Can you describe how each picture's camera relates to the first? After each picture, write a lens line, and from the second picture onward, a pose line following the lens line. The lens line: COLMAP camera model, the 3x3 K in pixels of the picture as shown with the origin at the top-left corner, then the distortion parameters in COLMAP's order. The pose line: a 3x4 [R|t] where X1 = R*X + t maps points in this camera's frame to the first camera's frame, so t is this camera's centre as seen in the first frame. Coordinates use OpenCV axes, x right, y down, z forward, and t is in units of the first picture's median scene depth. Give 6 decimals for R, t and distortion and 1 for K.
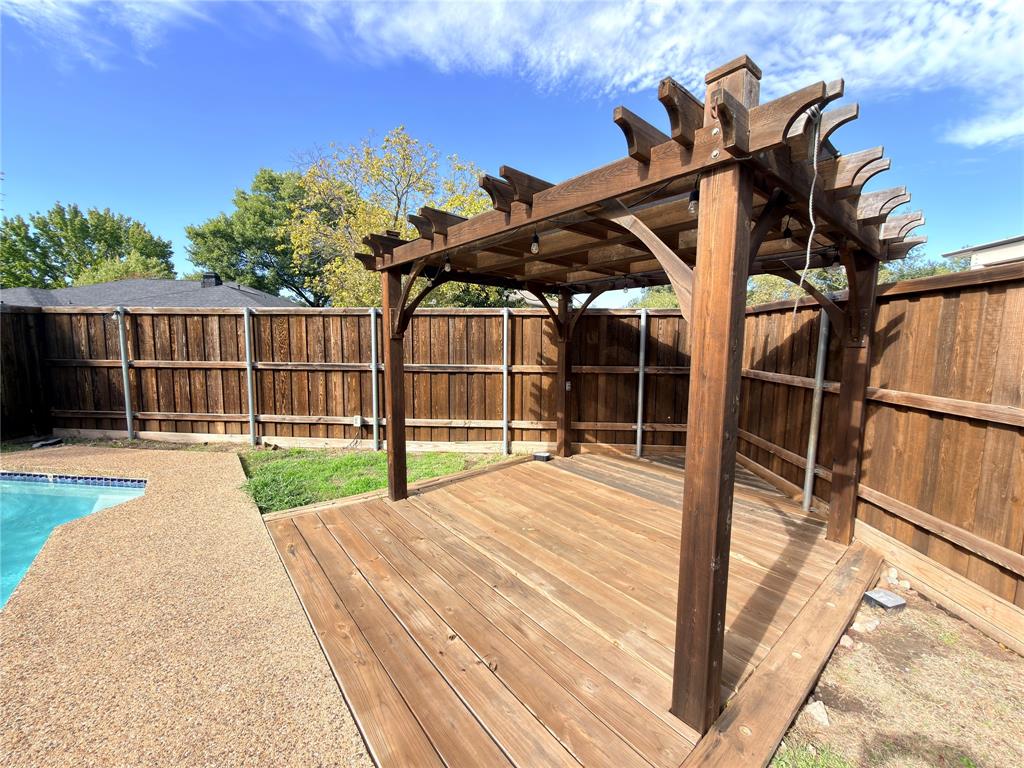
lens RADIAL K [[408.1, 0, 512.7], [0, 408.1, 385.6], [0, 0, 1]] dist [0.001397, -0.000582]
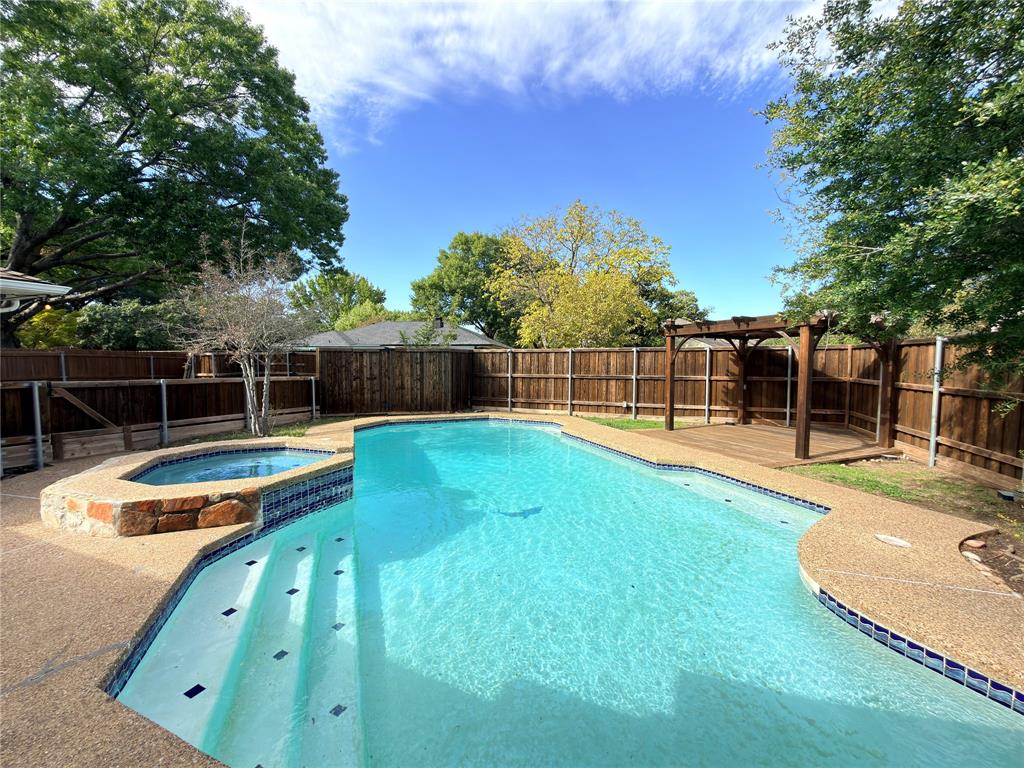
lens RADIAL K [[408.1, 0, 515.6], [0, 408.1, 385.8], [0, 0, 1]] dist [0.001397, -0.000582]
pose [[0.956548, 0.008881, -0.291441, -0.314071], [-0.024195, 0.998507, -0.048982, 0.108494], [0.290571, 0.053904, 0.955334, -1.068422]]
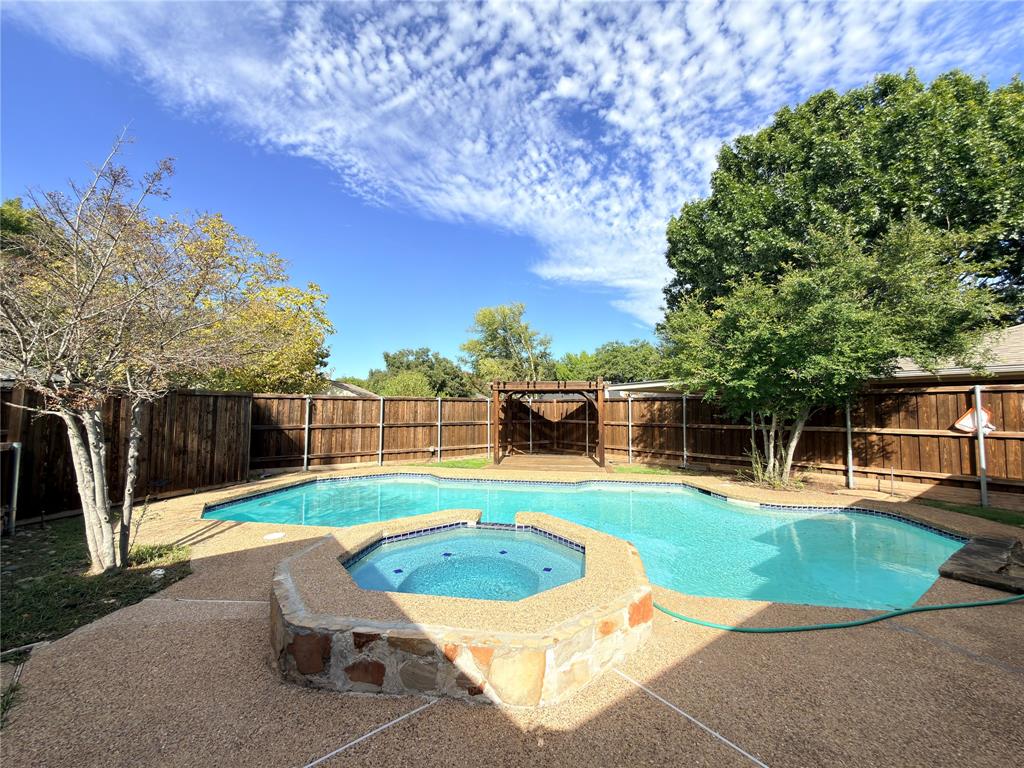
lens RADIAL K [[408.1, 0, 513.6], [0, 408.1, 387.5], [0, 0, 1]] dist [0.001397, -0.000582]
pose [[0.753183, 0.026509, 0.657277, -1.503420], [0.077634, 0.988623, -0.128834, 0.078860], [-0.653214, 0.148063, 0.742556, -0.945751]]
